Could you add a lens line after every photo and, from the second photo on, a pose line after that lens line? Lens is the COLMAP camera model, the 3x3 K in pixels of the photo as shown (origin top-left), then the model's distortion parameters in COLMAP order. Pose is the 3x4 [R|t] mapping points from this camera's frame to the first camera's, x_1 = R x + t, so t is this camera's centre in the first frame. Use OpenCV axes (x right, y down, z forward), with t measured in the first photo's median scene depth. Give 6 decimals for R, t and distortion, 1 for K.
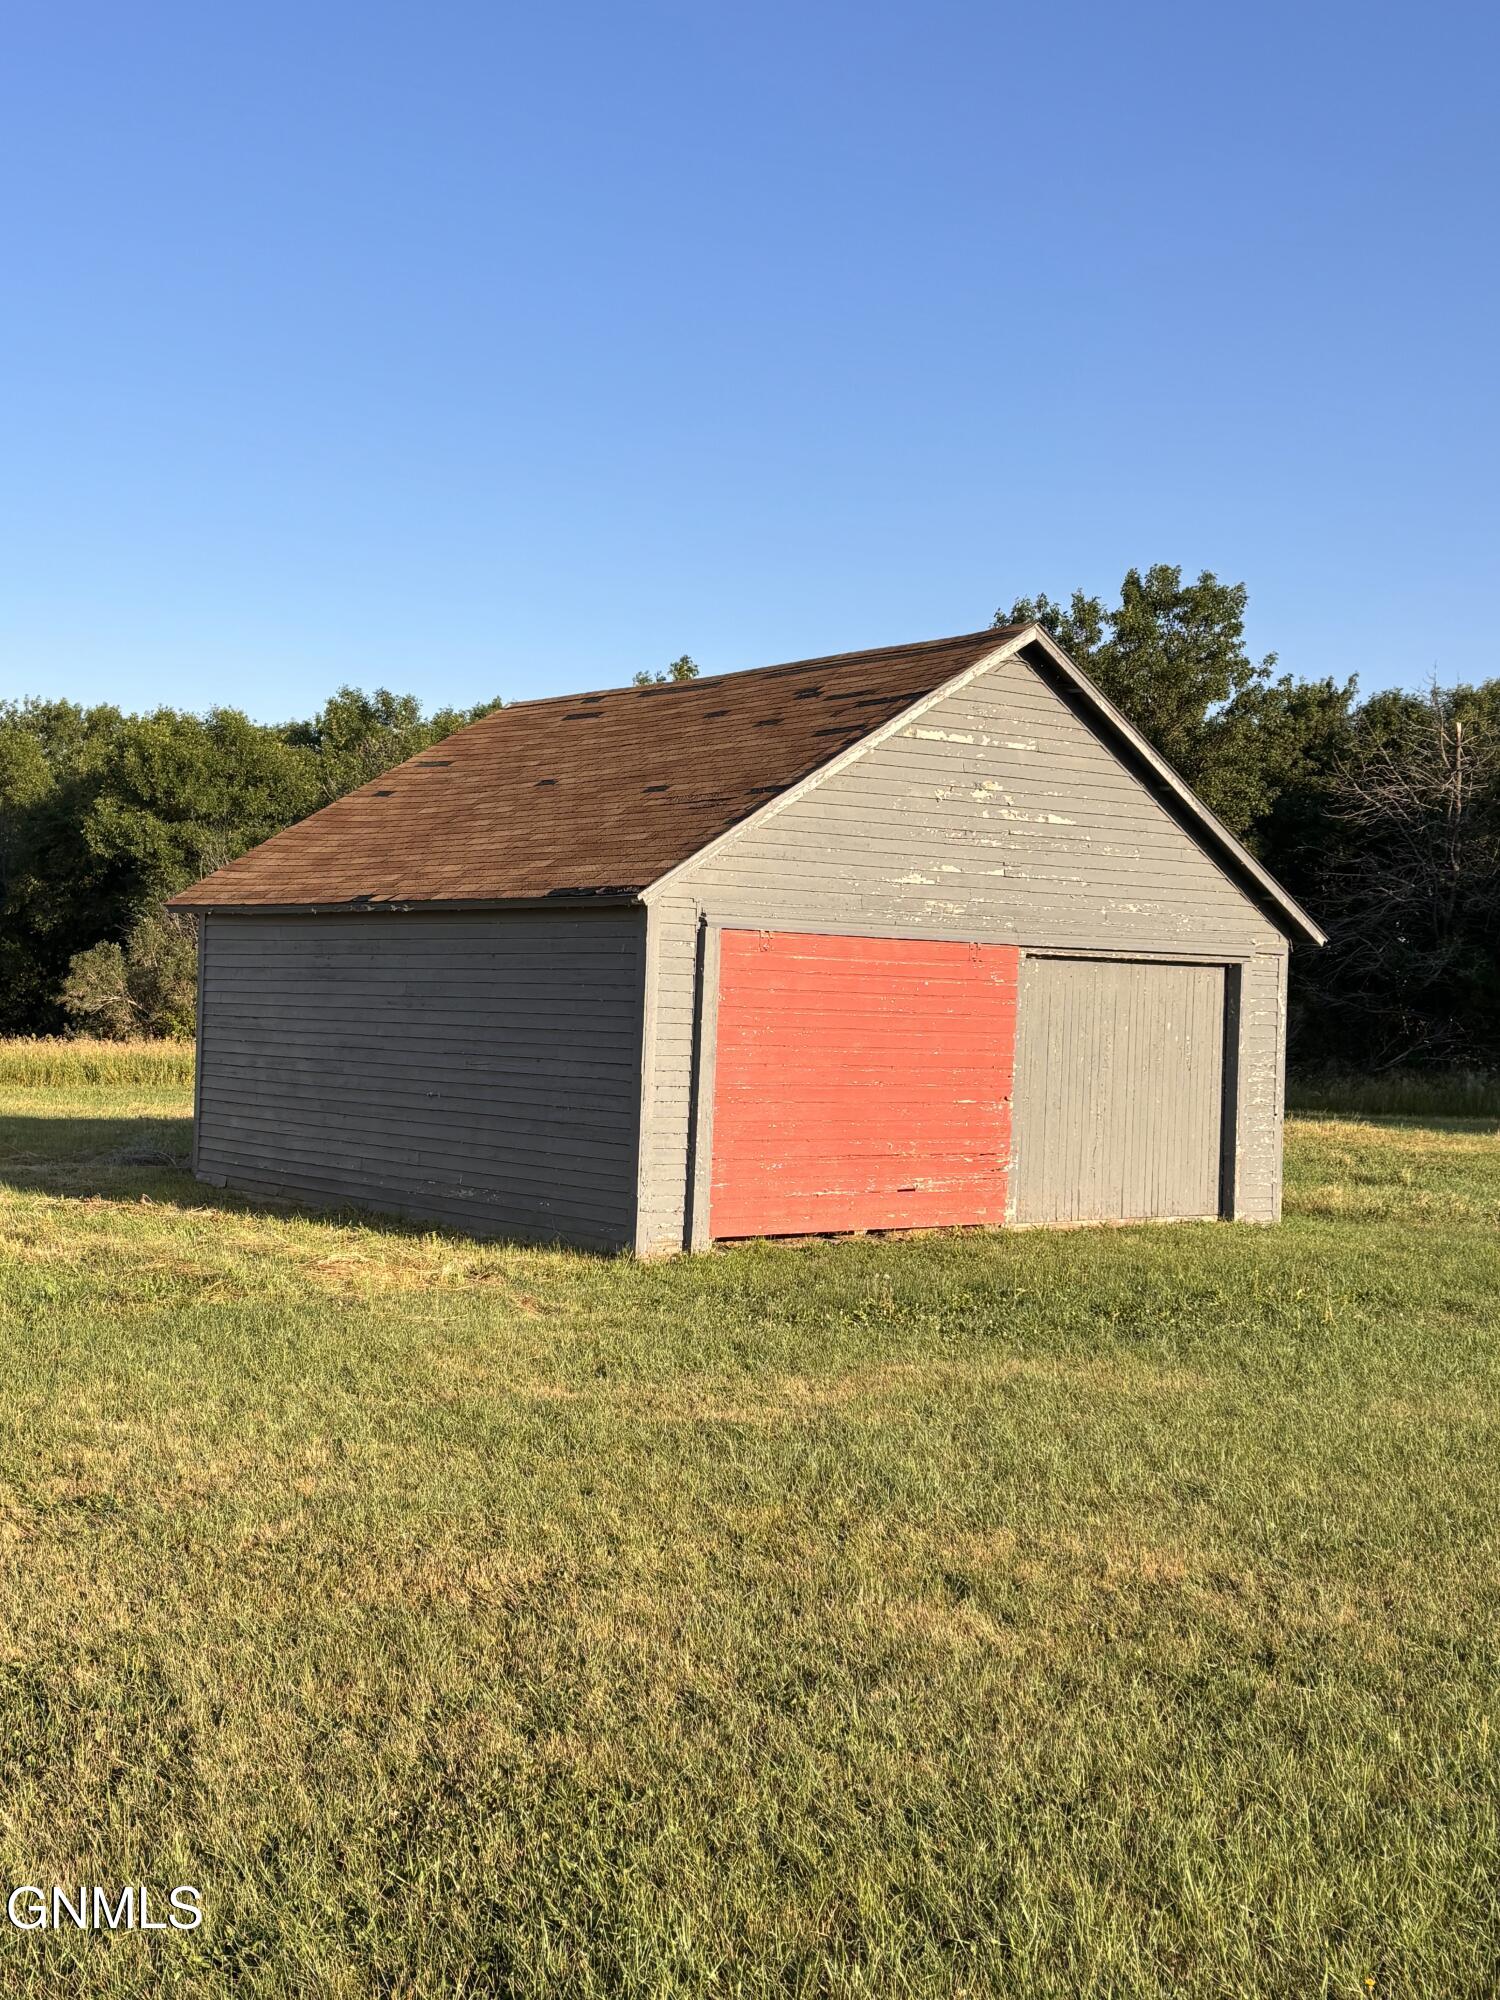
lens RADIAL K [[2334.5, 0, 750.5], [0, 2334.5, 1002.2], [0, 0, 1]] dist [0.119517, 0.000000]
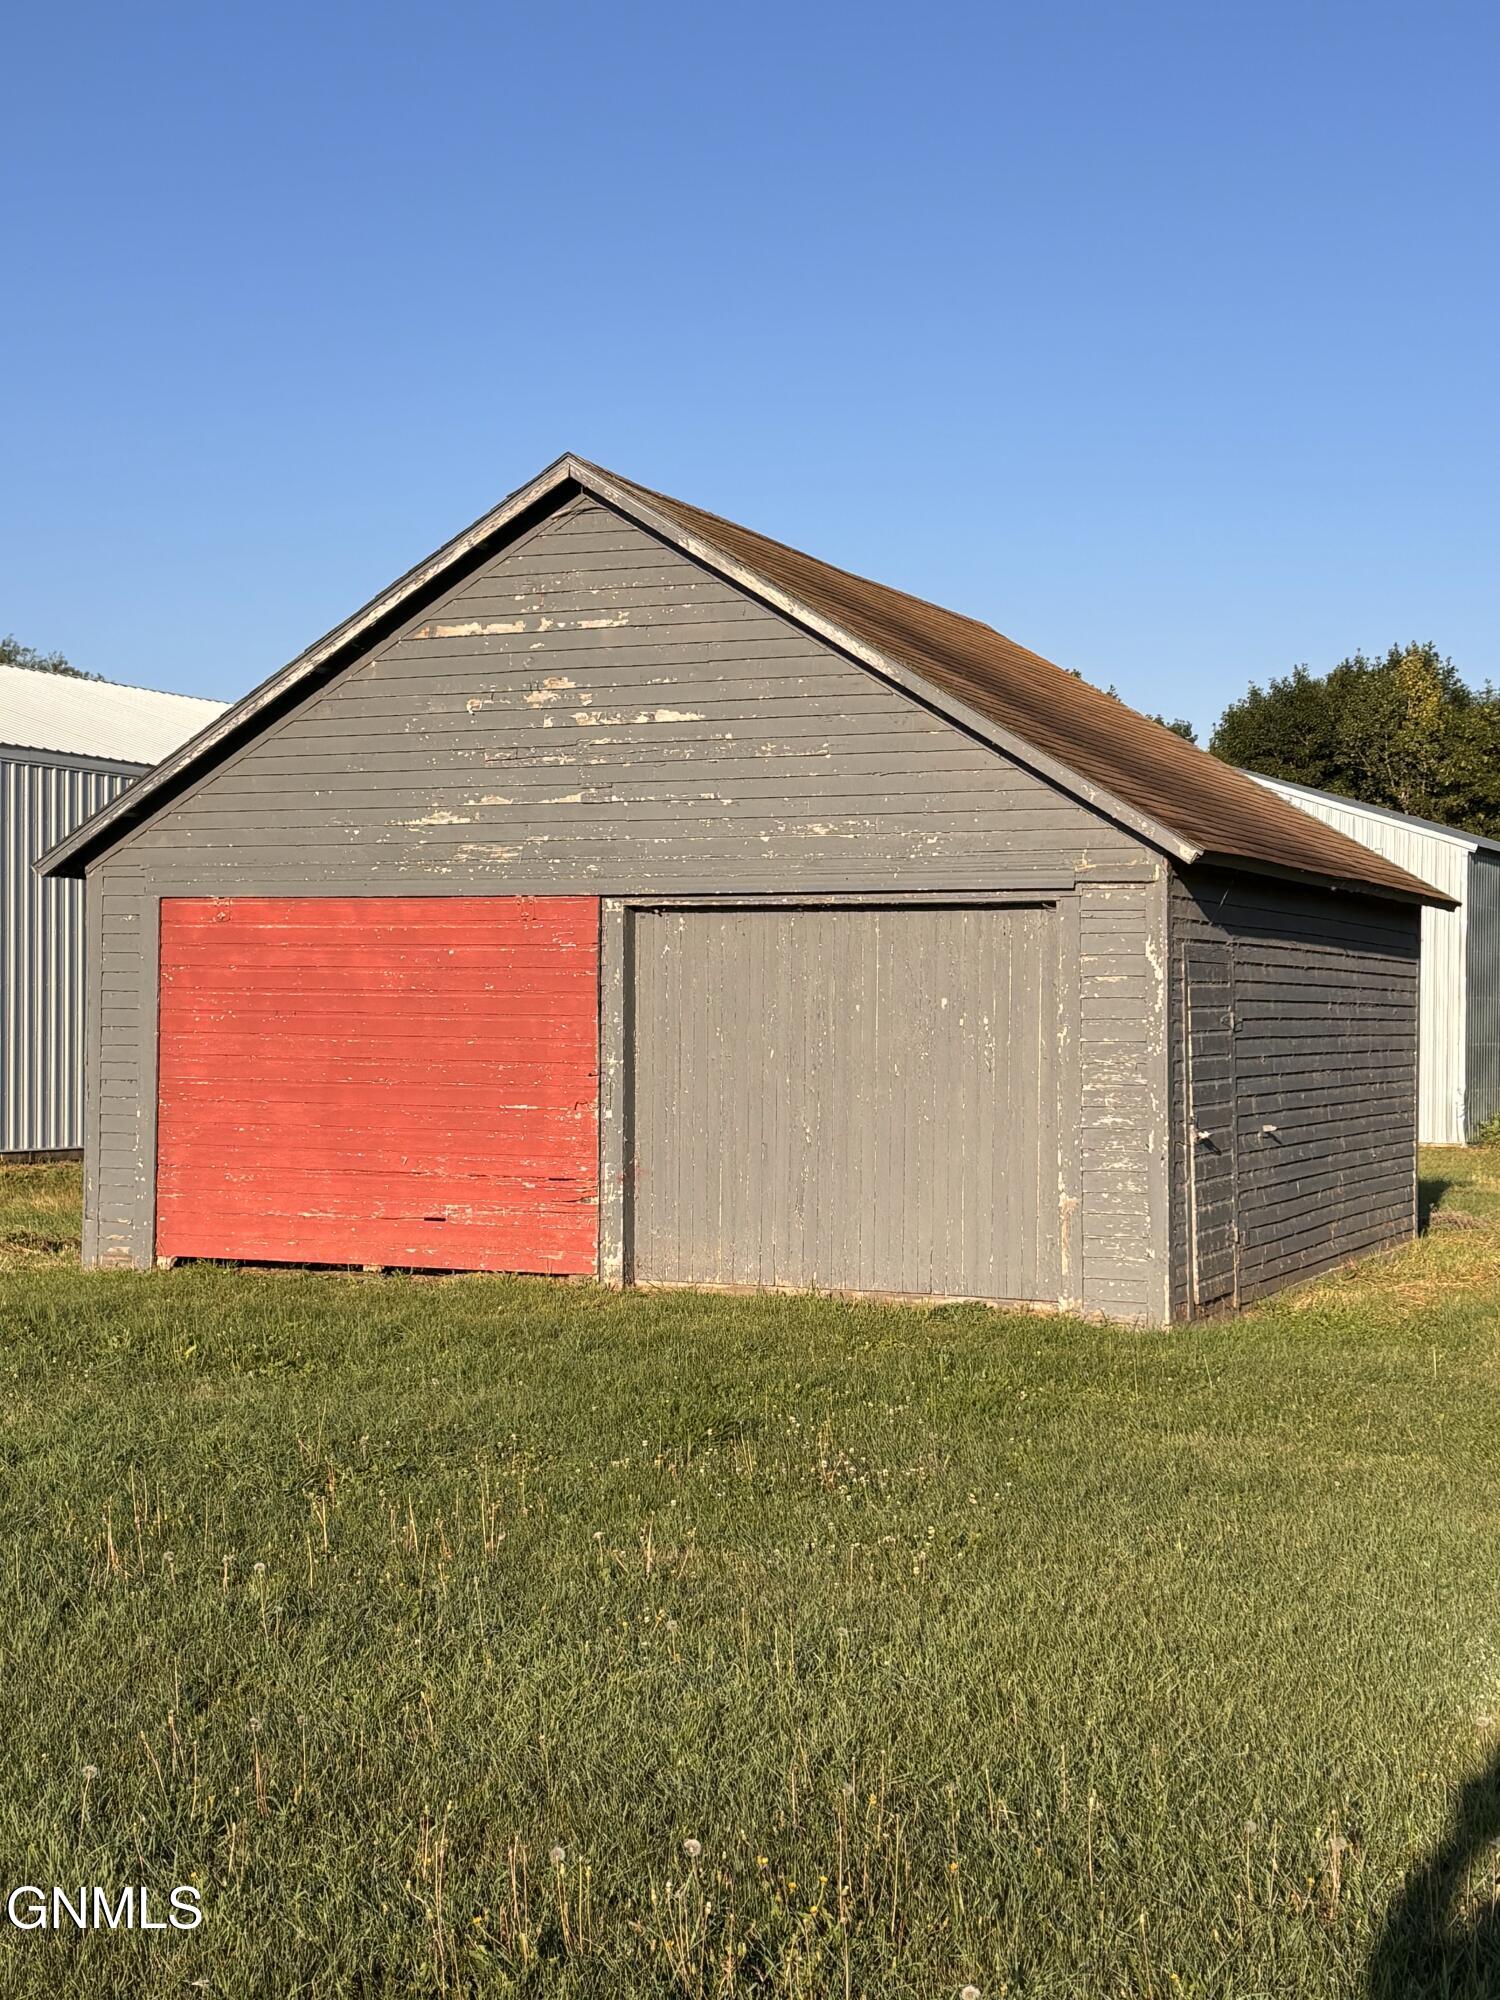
lens RADIAL K [[2887.2, 0, 750.5], [0, 2887.2, 999.2], [0, 0, 1]] dist [0.025115, 0.000000]
pose [[0.484636, -0.025977, -0.874330, 0.948375], [0.008173, 0.999650, -0.025171, 0.031948], [0.874678, 0.005053, 0.484679, 0.619849]]
